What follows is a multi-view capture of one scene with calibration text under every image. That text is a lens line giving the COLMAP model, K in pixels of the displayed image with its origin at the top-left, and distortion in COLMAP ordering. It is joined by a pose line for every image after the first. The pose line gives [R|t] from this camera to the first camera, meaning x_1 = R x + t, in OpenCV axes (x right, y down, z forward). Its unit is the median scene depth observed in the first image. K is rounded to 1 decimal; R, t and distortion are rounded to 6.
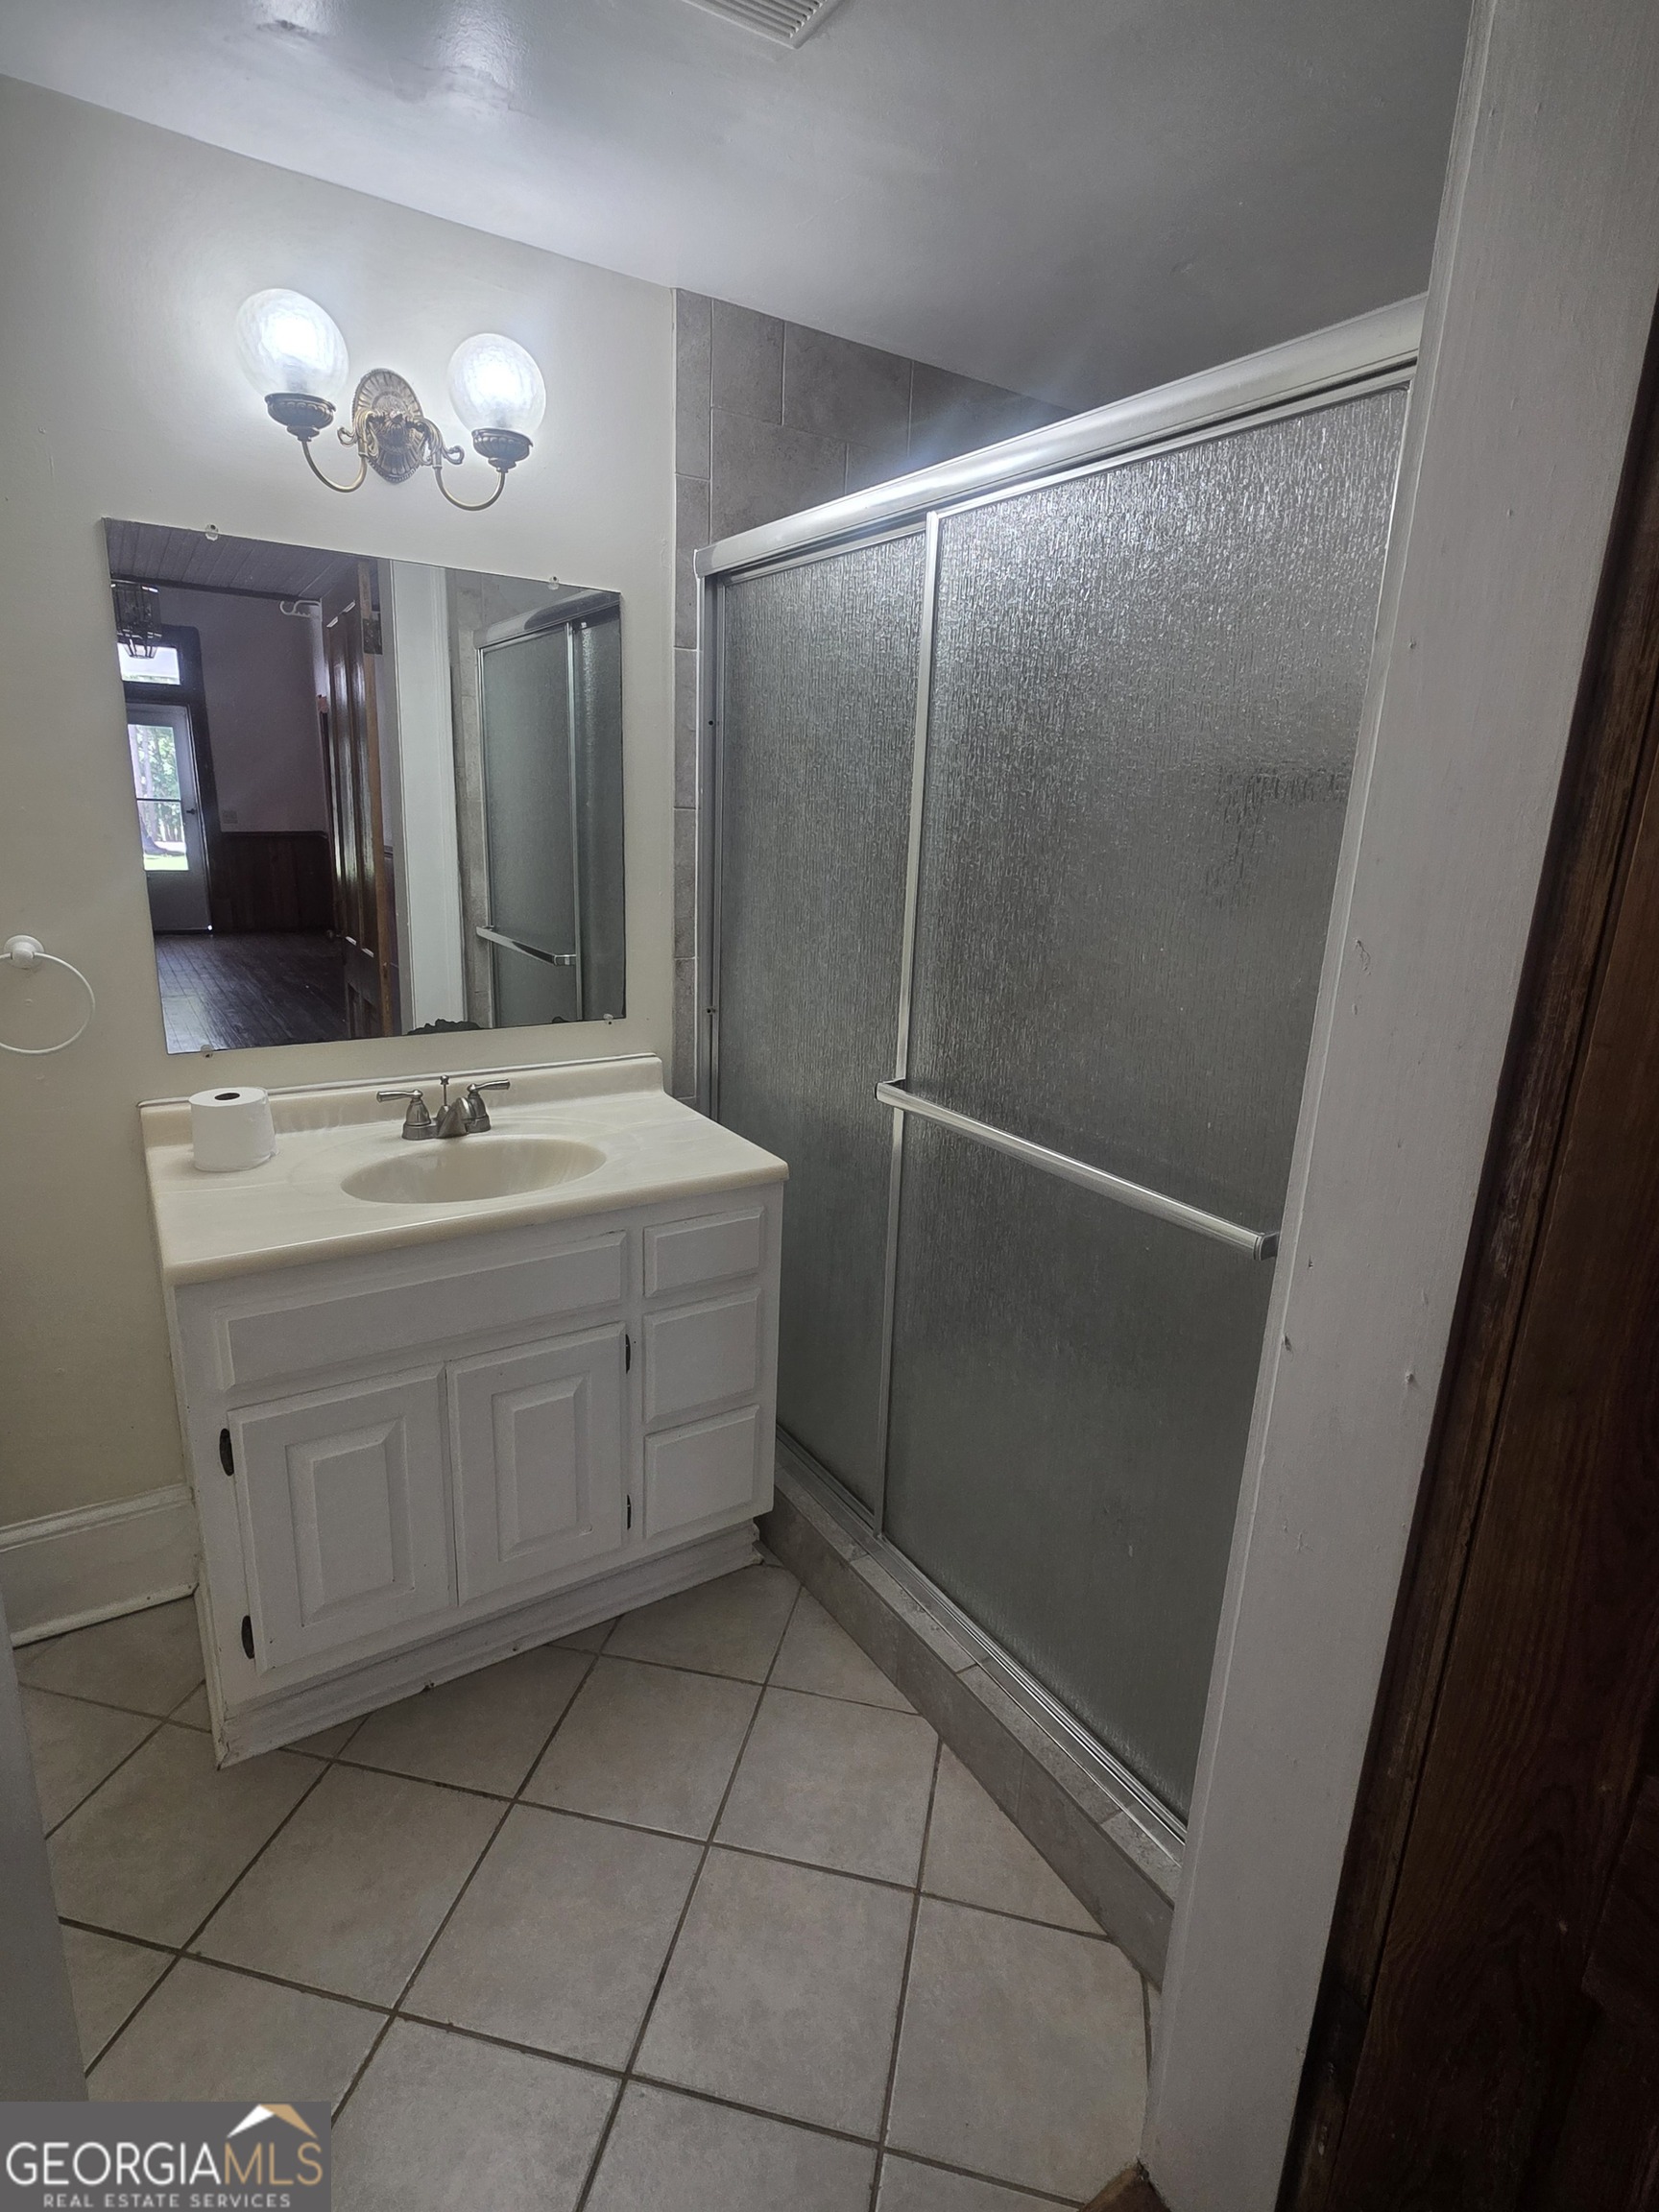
lens RADIAL K [[1091.4, 0, 835.1], [0, 1091.4, 1083.5], [0, 0, 1]] dist [-0.001025, 0.000542]
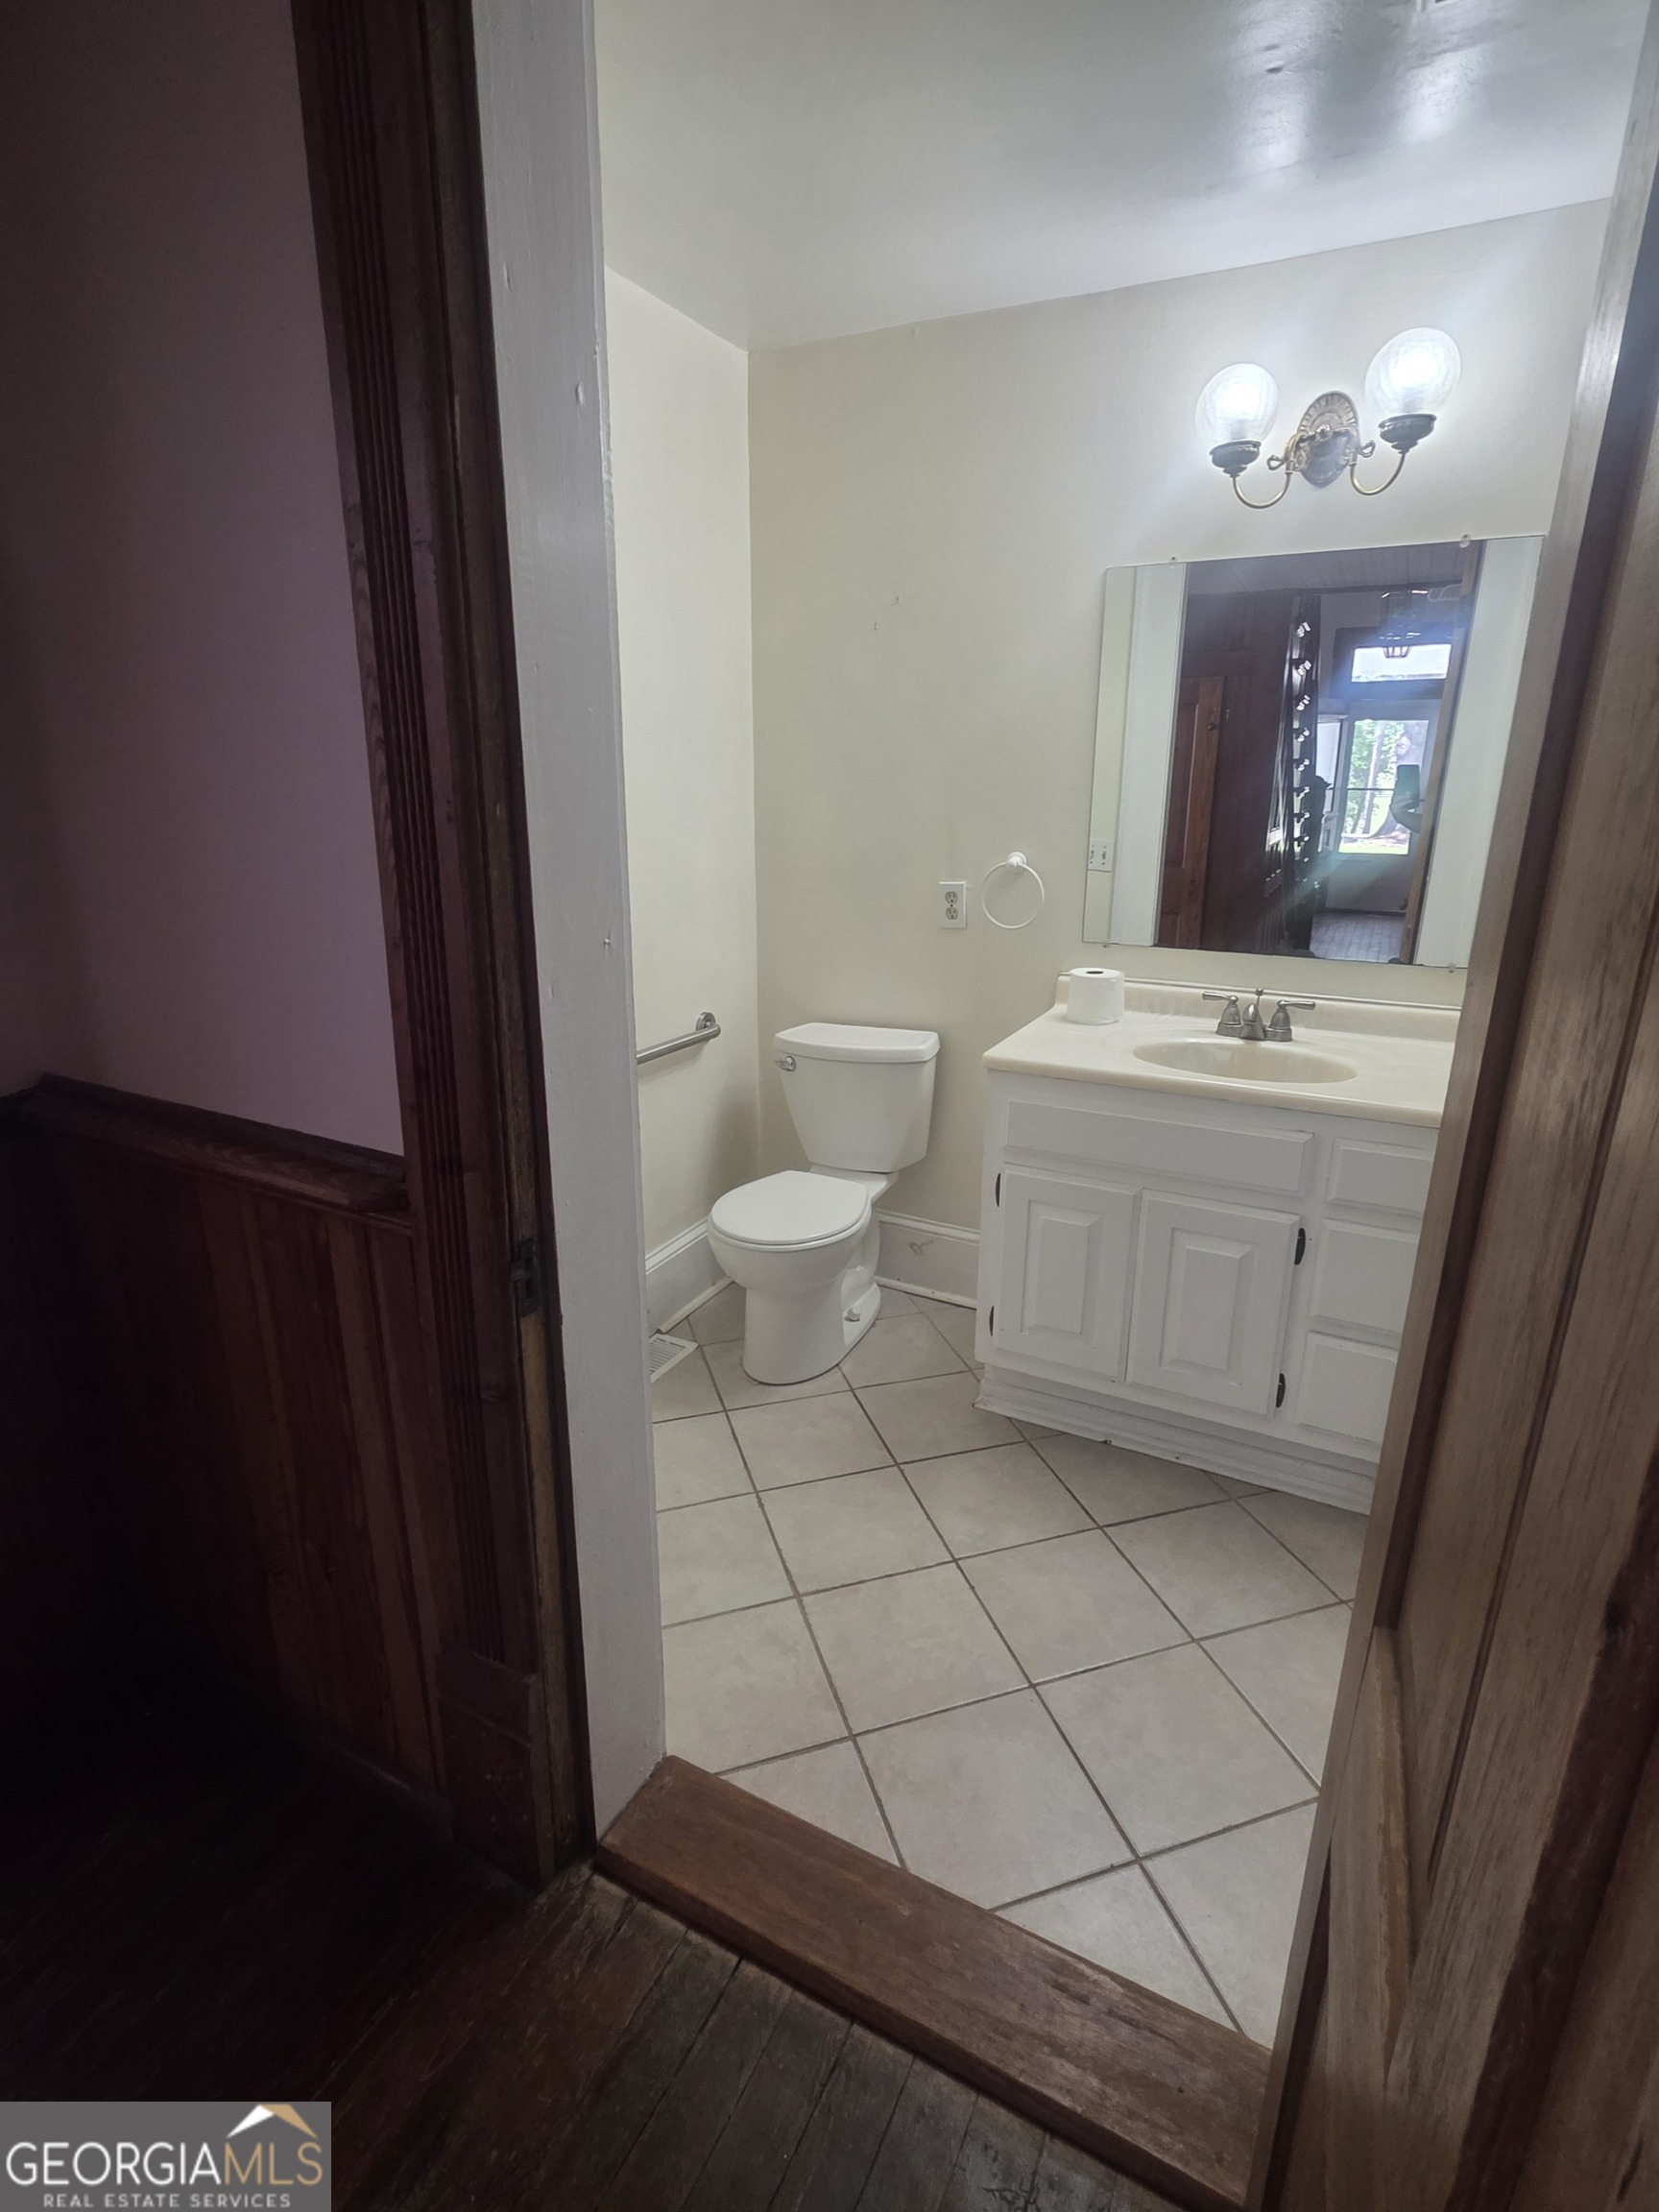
lens RADIAL K [[1091.4, 0, 835.1], [0, 1091.4, 1083.5], [0, 0, 1]] dist [-0.001025, 0.000542]
pose [[0.495431, 0.204248, -0.844293, 0.480746], [-0.201963, 0.972412, 0.116730, 0.052982], [0.844843, 0.112684, 0.523014, 0.000343]]
